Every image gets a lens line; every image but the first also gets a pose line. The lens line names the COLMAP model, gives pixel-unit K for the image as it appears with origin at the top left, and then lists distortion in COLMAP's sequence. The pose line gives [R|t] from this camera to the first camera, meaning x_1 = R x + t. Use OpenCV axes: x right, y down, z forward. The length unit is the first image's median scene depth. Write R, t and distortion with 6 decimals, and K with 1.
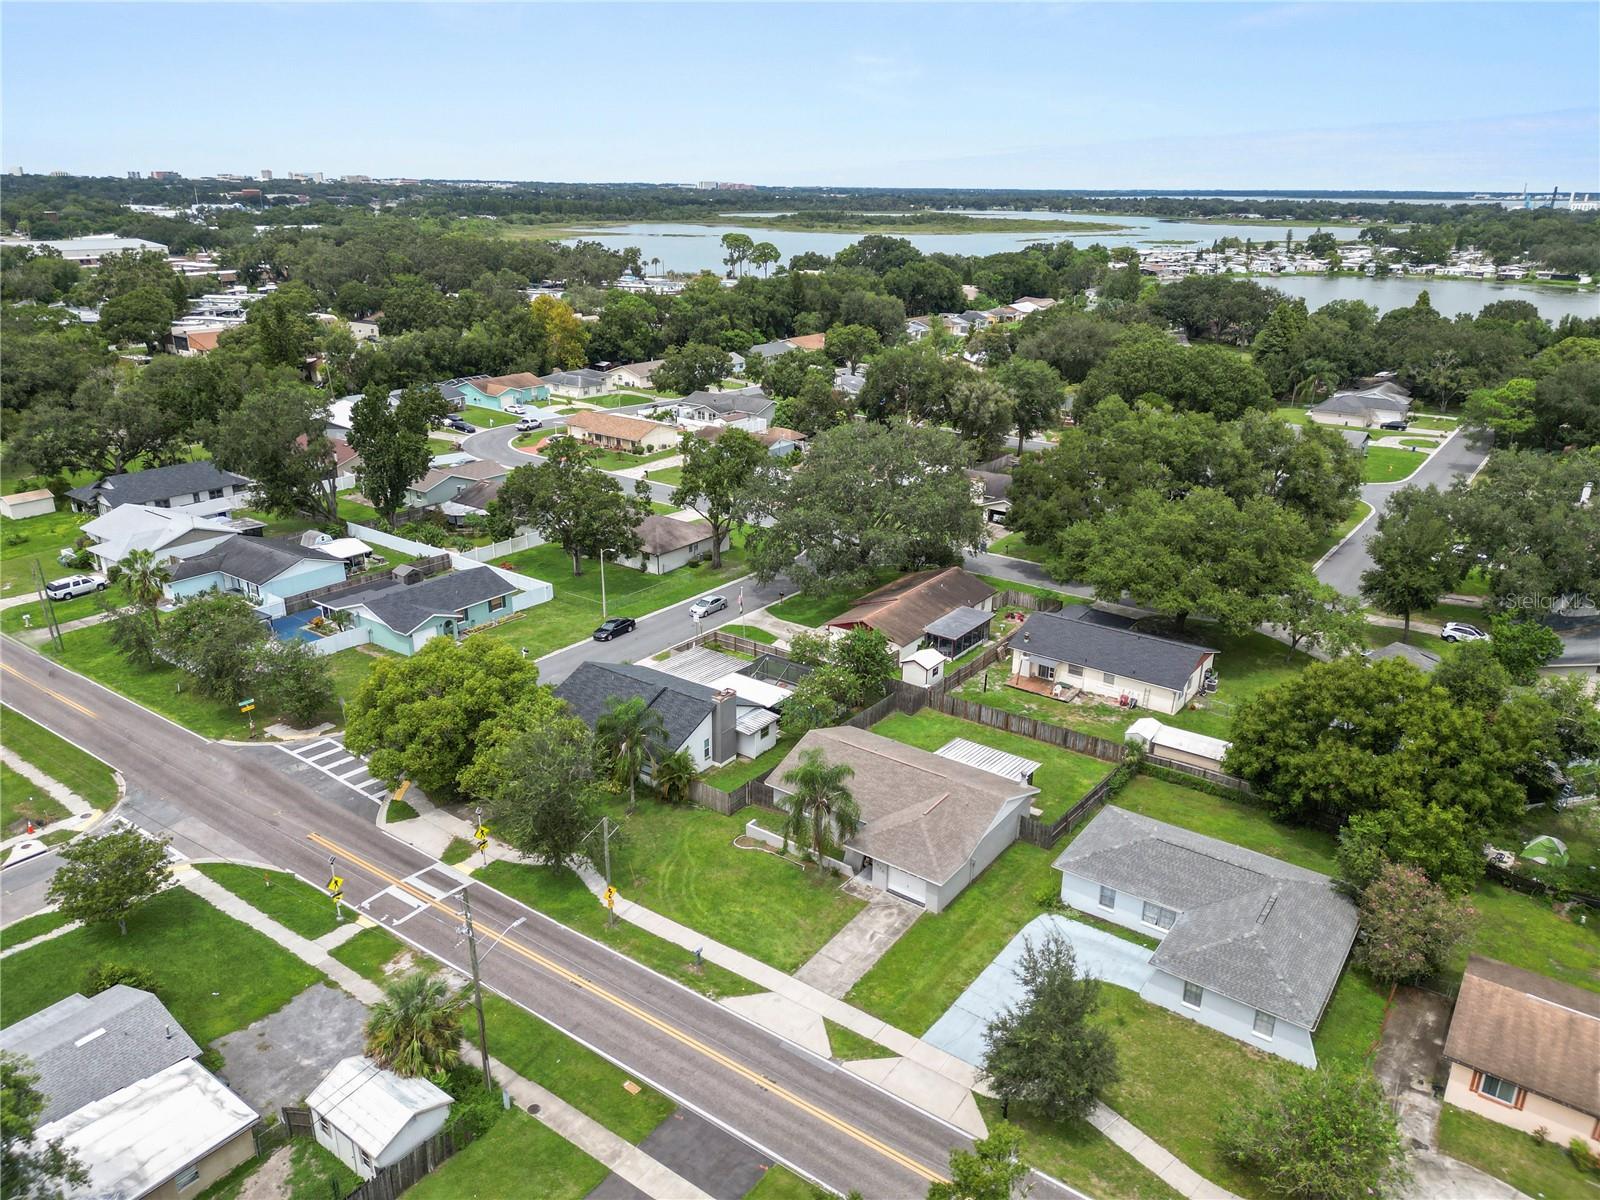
lens RADIAL K [[1127.9, 0, 800.0], [0, 1127.9, 600.0], [0, 0, 1]] dist [0.070597, -0.073190]
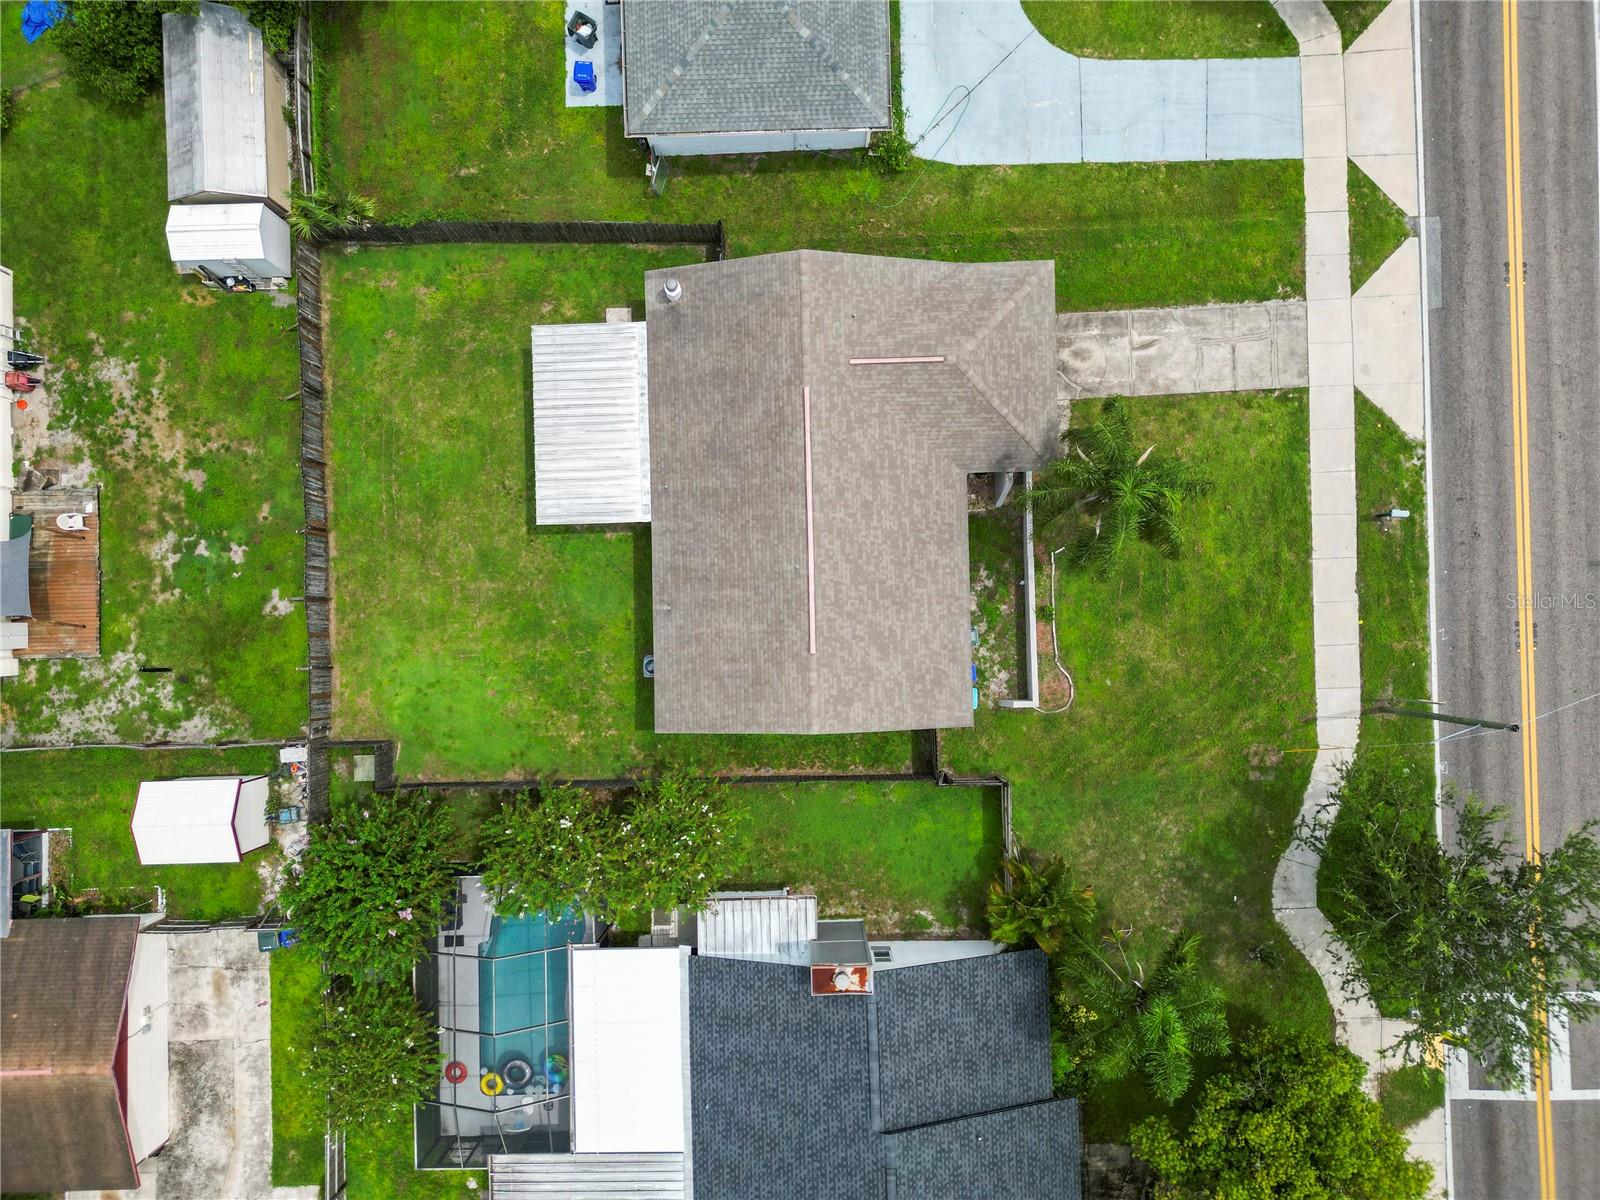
lens RADIAL K [[1127.9, 0, 800.0], [0, 1127.9, 600.0], [0, 0, 1]] dist [0.070597, -0.073190]
pose [[-0.606687, -0.794245, 0.033245, 0.030849], [0.305716, -0.194509, 0.932043, -0.240368], [-0.733804, 0.575622, 0.360820, 0.646309]]
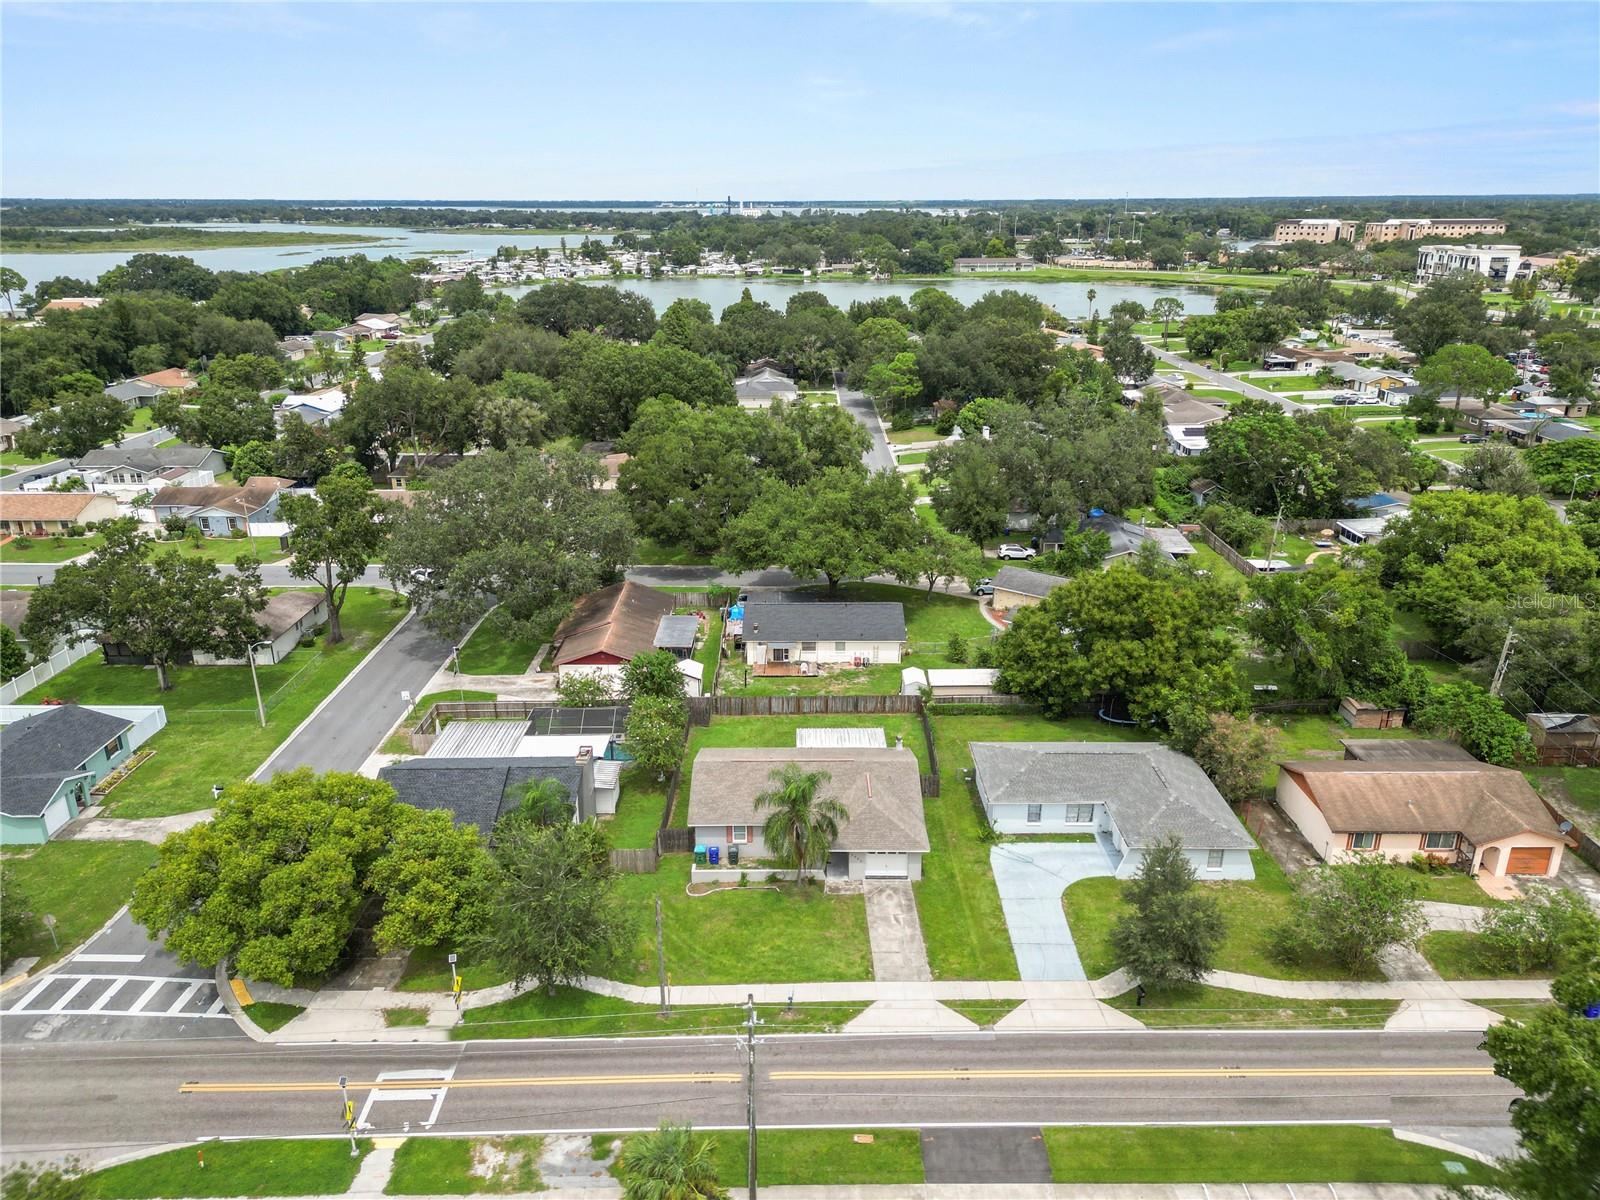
lens RADIAL K [[1116.7, 0, 800.0], [0, 1116.7, 600.0], [0, 0, 1]] dist [0.077300, -0.087703]
pose [[0.805827, -0.209784, 0.553744, -0.337526], [0.212472, 0.975305, 0.060294, -0.046658], [-0.552719, 0.069068, 0.830501, 0.109990]]
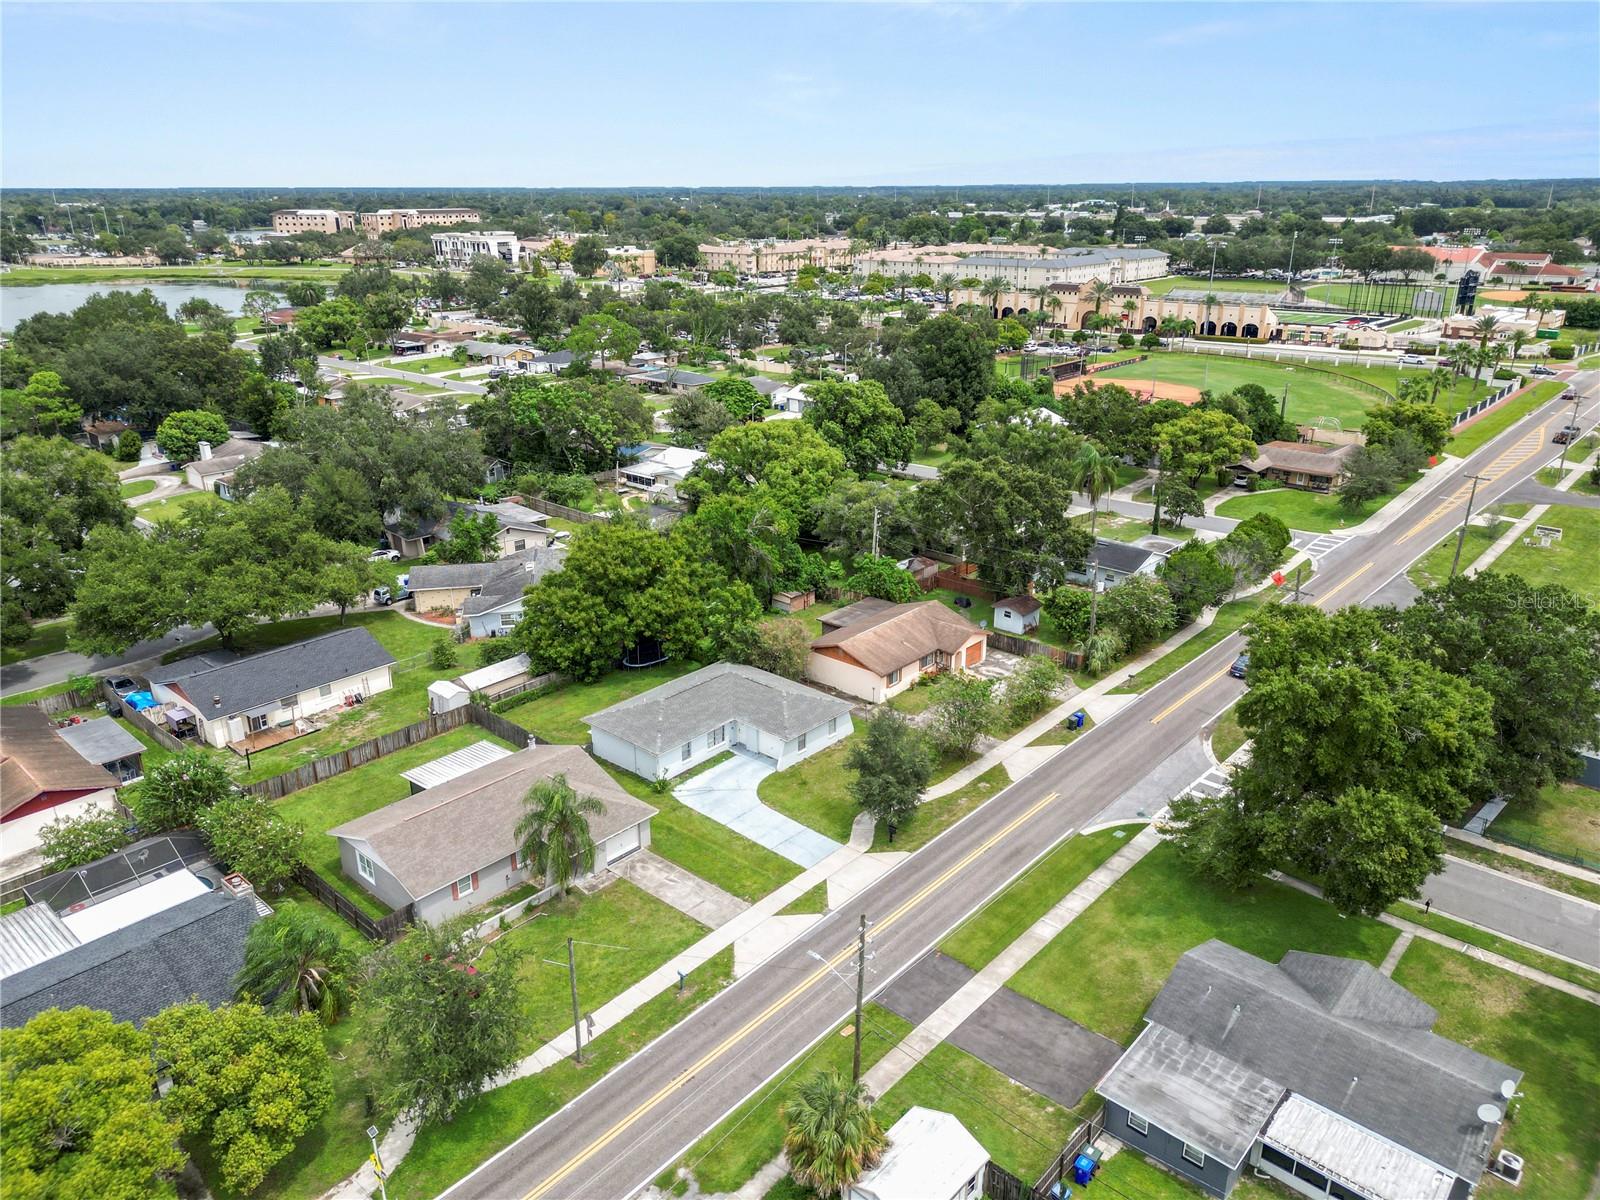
lens RADIAL K [[1116.7, 0, 800.0], [0, 1116.7, 600.0], [0, 0, 1]] dist [0.077300, -0.087703]
pose [[0.097697, -0.352179, 0.930820, -0.537304], [0.344777, 0.889352, 0.300302, -0.143471], [-0.933587, 0.291587, 0.208311, 0.379837]]
